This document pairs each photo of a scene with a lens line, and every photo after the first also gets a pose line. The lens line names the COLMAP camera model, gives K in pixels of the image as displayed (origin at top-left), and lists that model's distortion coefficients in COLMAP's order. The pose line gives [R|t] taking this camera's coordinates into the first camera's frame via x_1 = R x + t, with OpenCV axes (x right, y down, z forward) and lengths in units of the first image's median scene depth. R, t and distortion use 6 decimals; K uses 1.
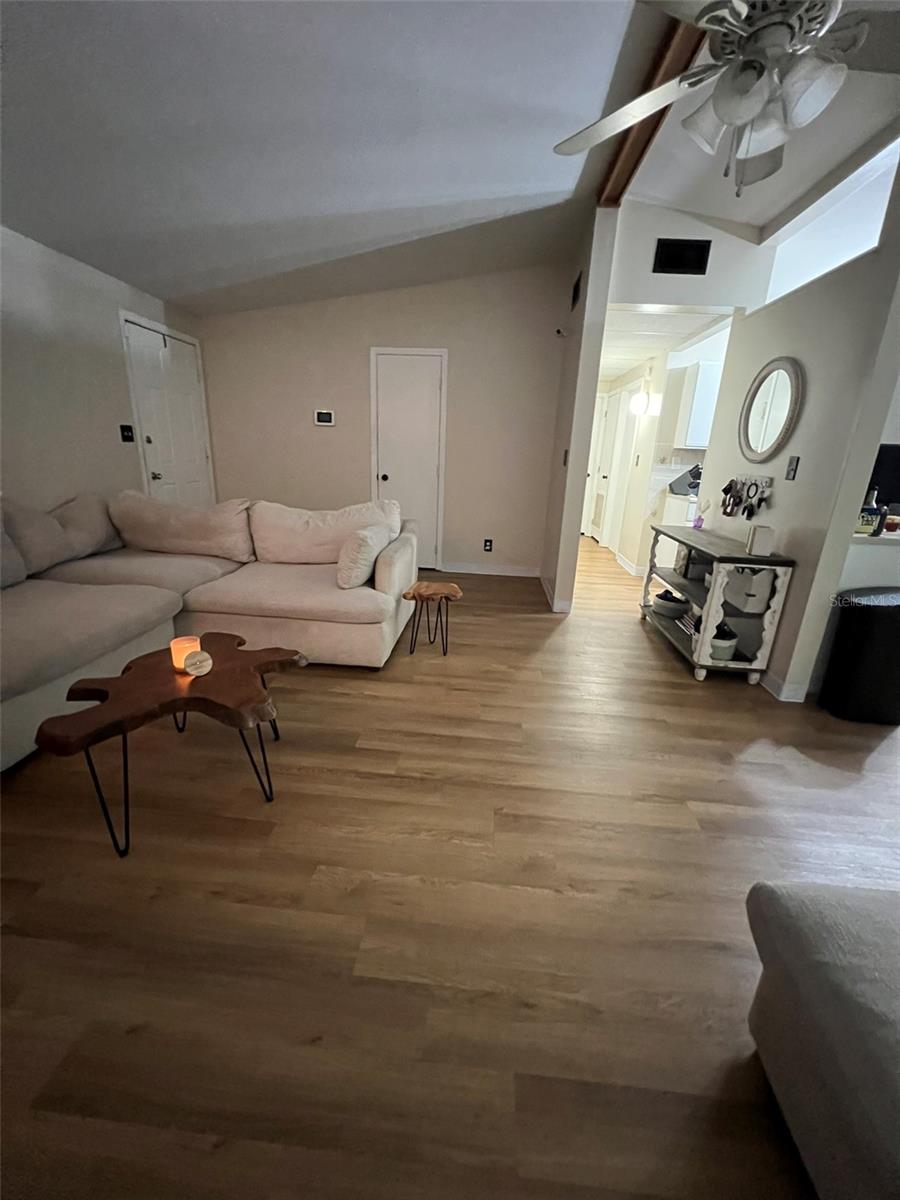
lens RADIAL K [[479.2, 0, 452.2], [0, 479.2, 600.0], [0, 0, 1]] dist [-0.002036, 0.000574]
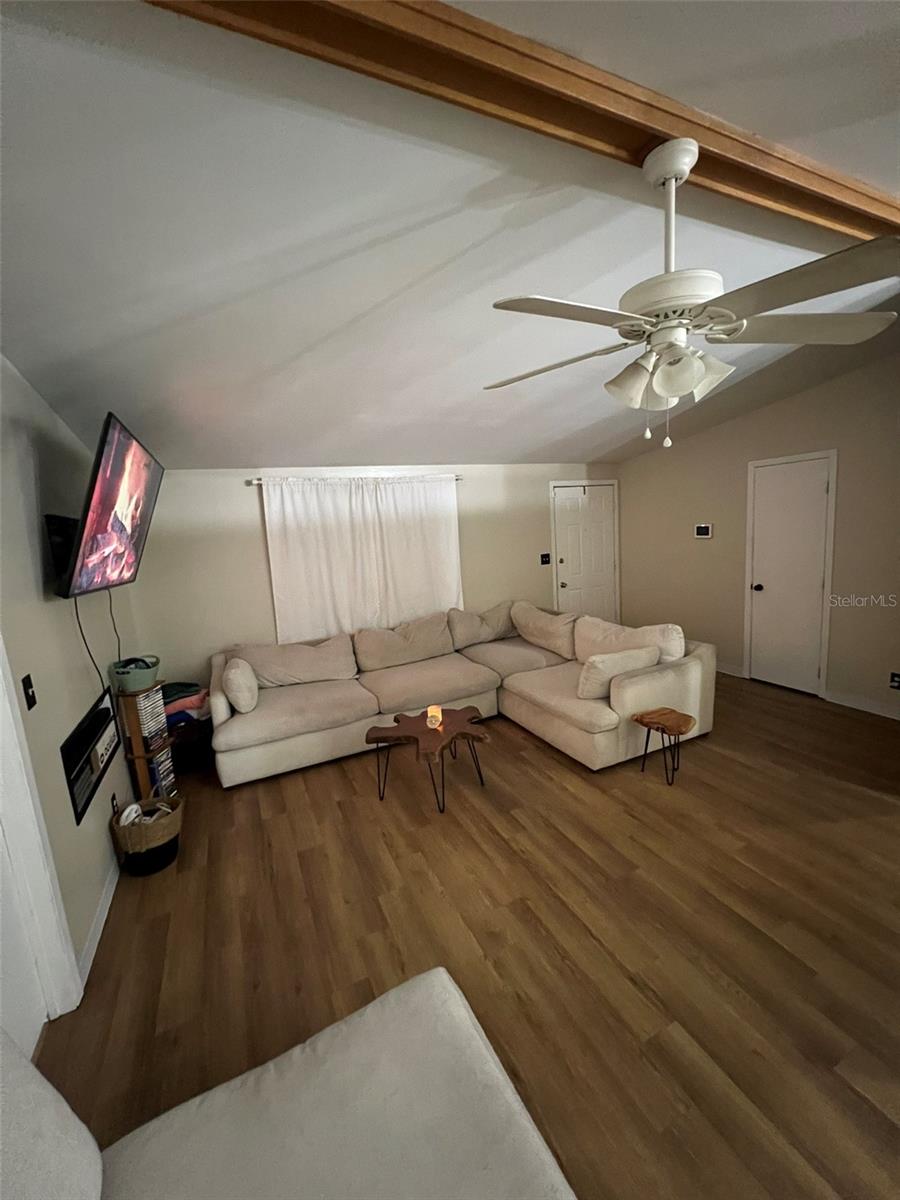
lens RADIAL K [[479.2, 0, 452.2], [0, 479.2, 600.0], [0, 0, 1]] dist [-0.002036, 0.000574]
pose [[0.494056, 0.063864, -0.867081, 0.706351], [-0.170993, 0.984958, -0.024884, -0.193703], [0.852449, 0.160559, 0.497545, 0.032632]]
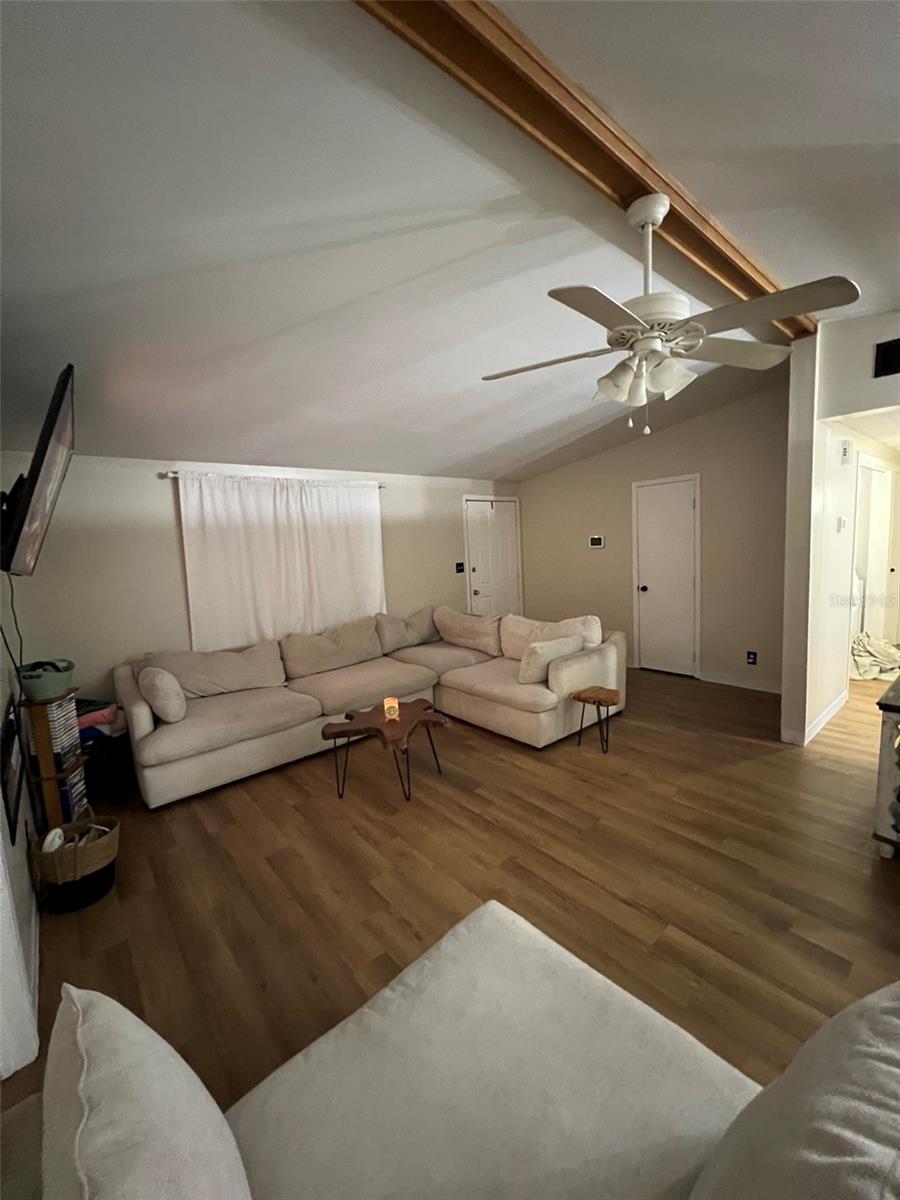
lens RADIAL K [[479.2, 0, 452.2], [0, 479.2, 600.0], [0, 0, 1]] dist [-0.002036, 0.000574]
pose [[0.703004, 0.005193, -0.711167, 0.622687], [-0.131014, 0.983805, -0.122326, -0.066044], [0.699014, 0.179168, 0.692299, -0.139399]]
